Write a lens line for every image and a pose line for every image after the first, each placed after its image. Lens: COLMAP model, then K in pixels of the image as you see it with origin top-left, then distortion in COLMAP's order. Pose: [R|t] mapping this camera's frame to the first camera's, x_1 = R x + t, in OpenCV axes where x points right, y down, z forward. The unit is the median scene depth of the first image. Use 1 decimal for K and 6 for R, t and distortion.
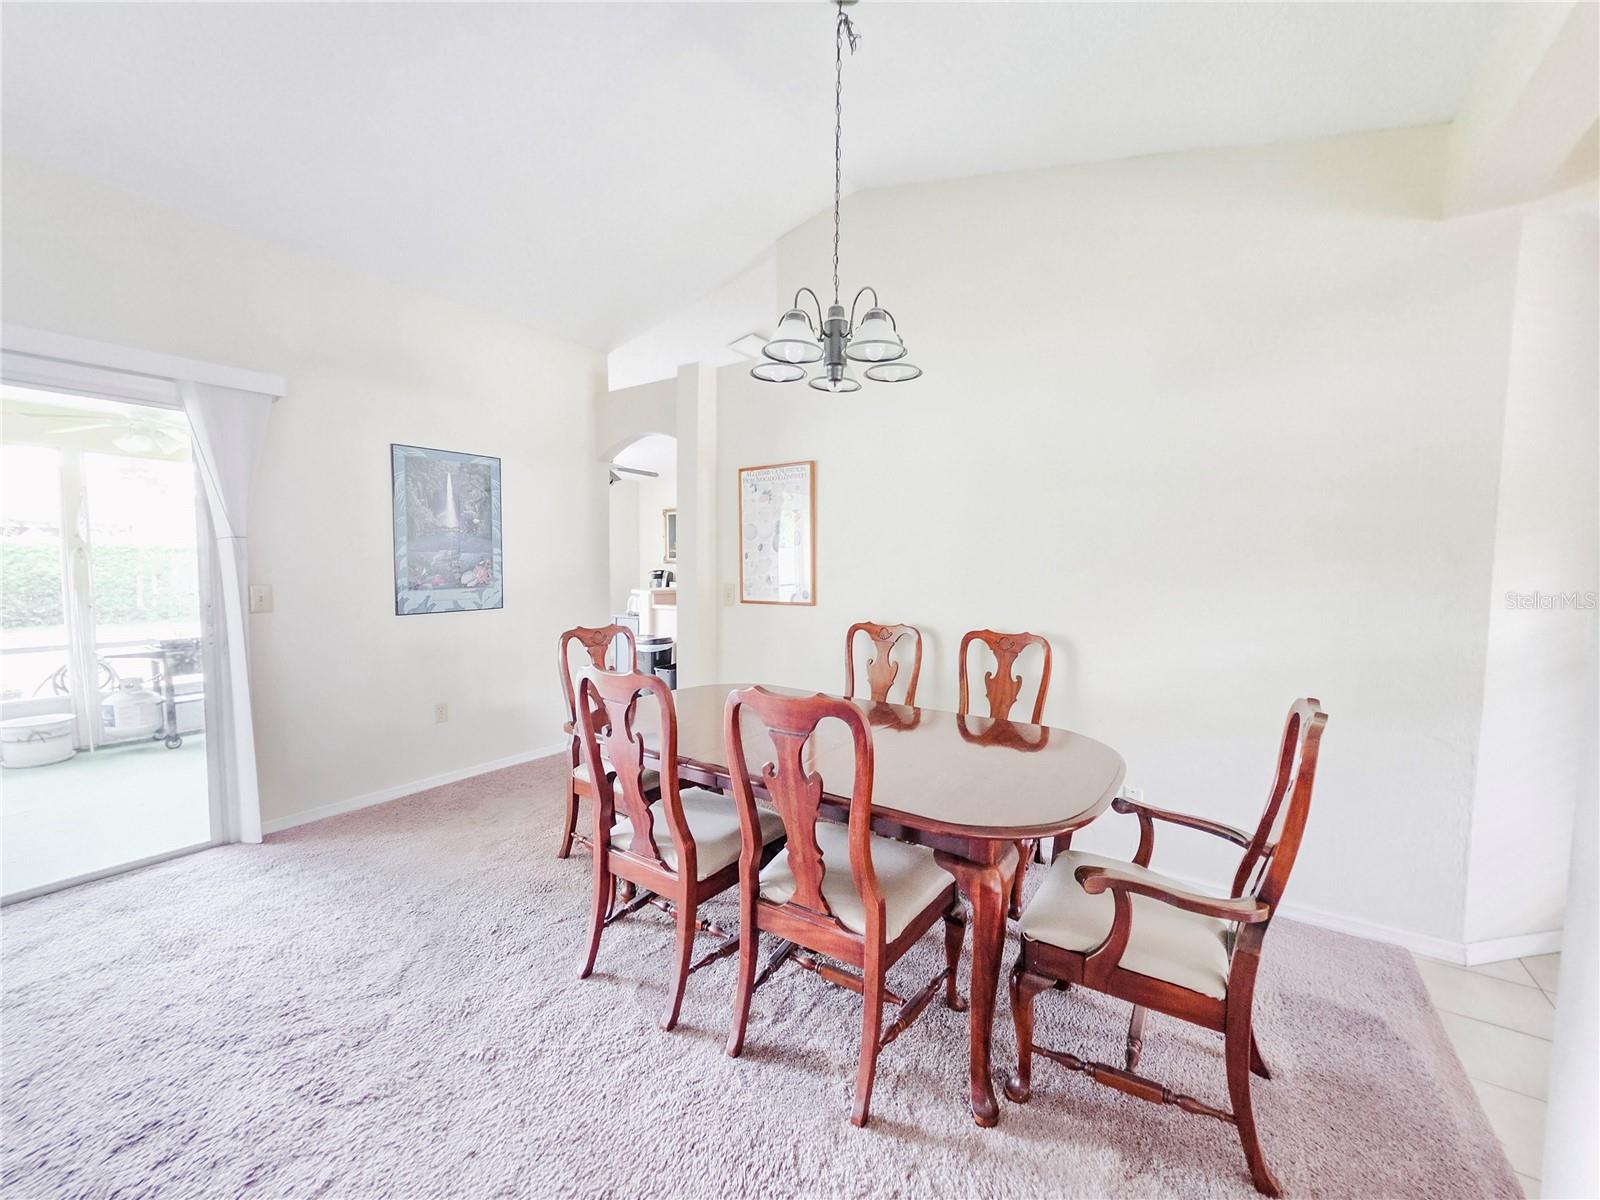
lens RADIAL K [[642.3, 0, 795.5], [0, 642.3, 603.1], [0, 0, 1]] dist [-0.005105, 0.002394]
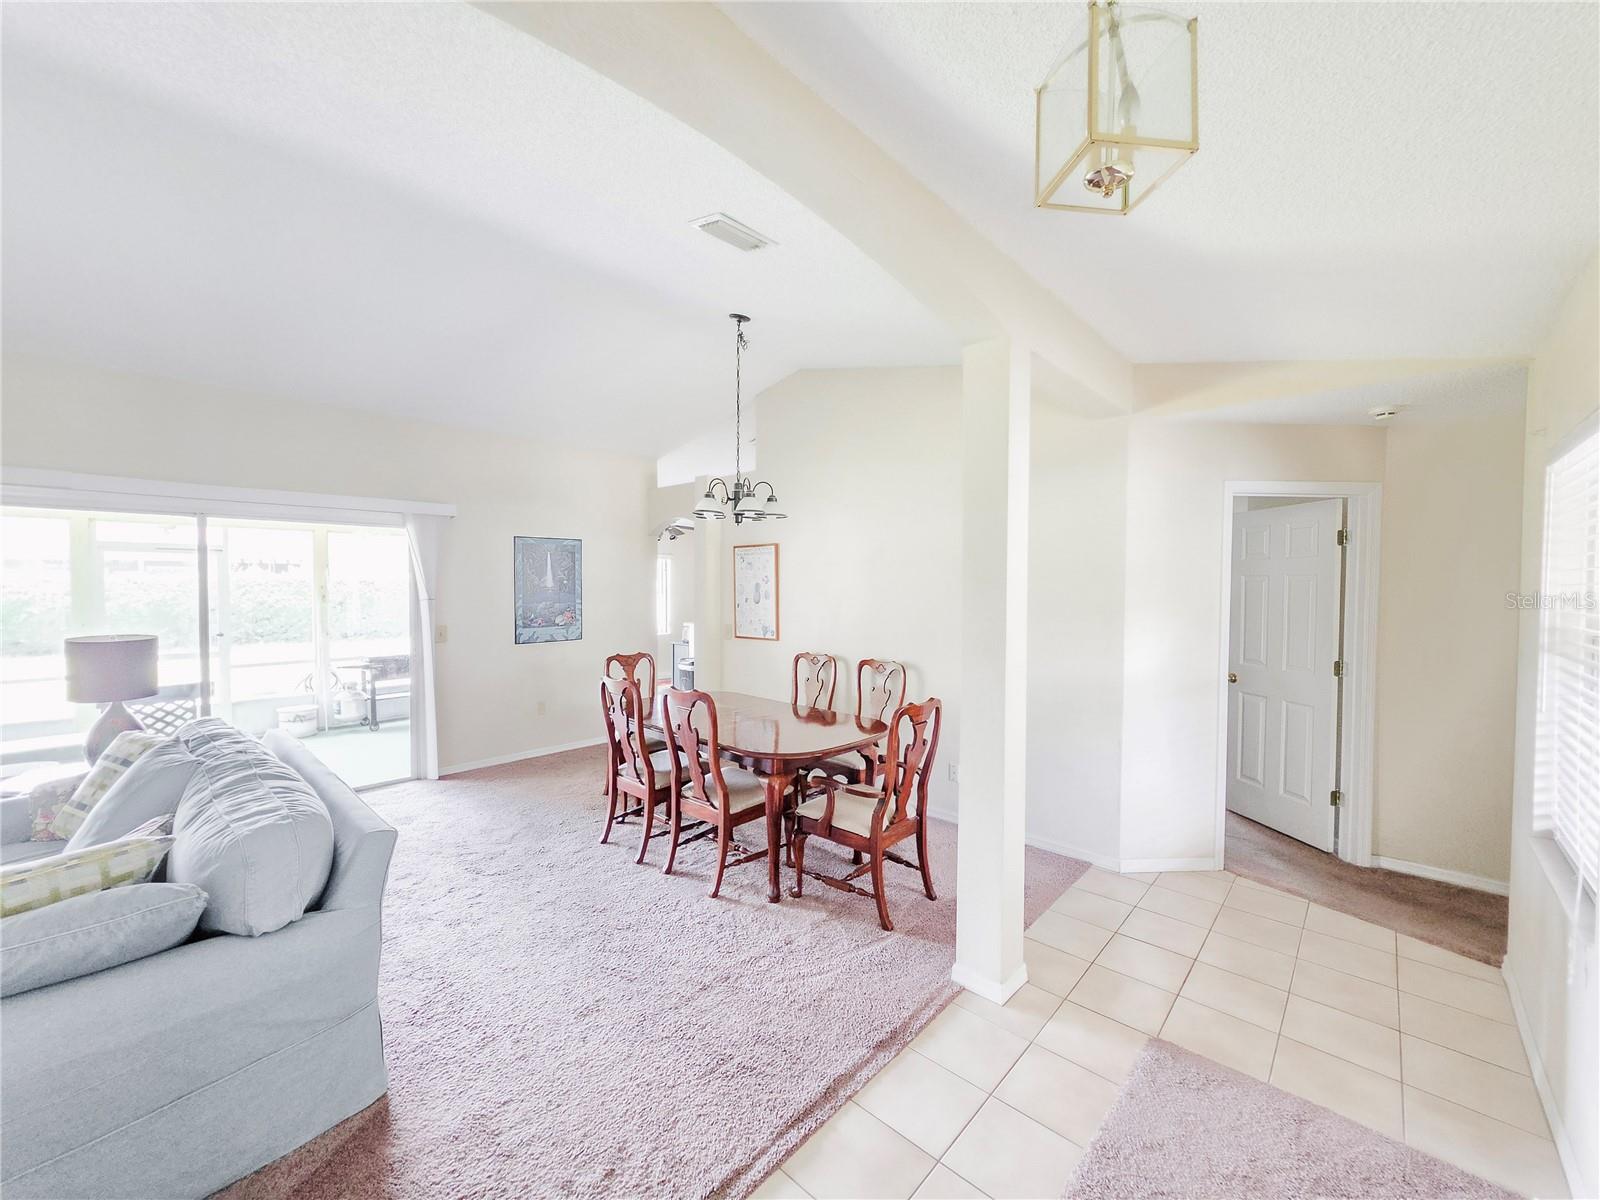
lens RADIAL K [[642.3, 0, 798.7], [0, 642.3, 605.2], [0, 0, 1]] dist [-0.005105, 0.002394]
pose [[0.989277, 0.003336, -0.146014, 0.297027], [-0.008017, 0.999472, -0.031480, -0.032749], [0.145832, 0.032313, 0.988782, -0.461599]]
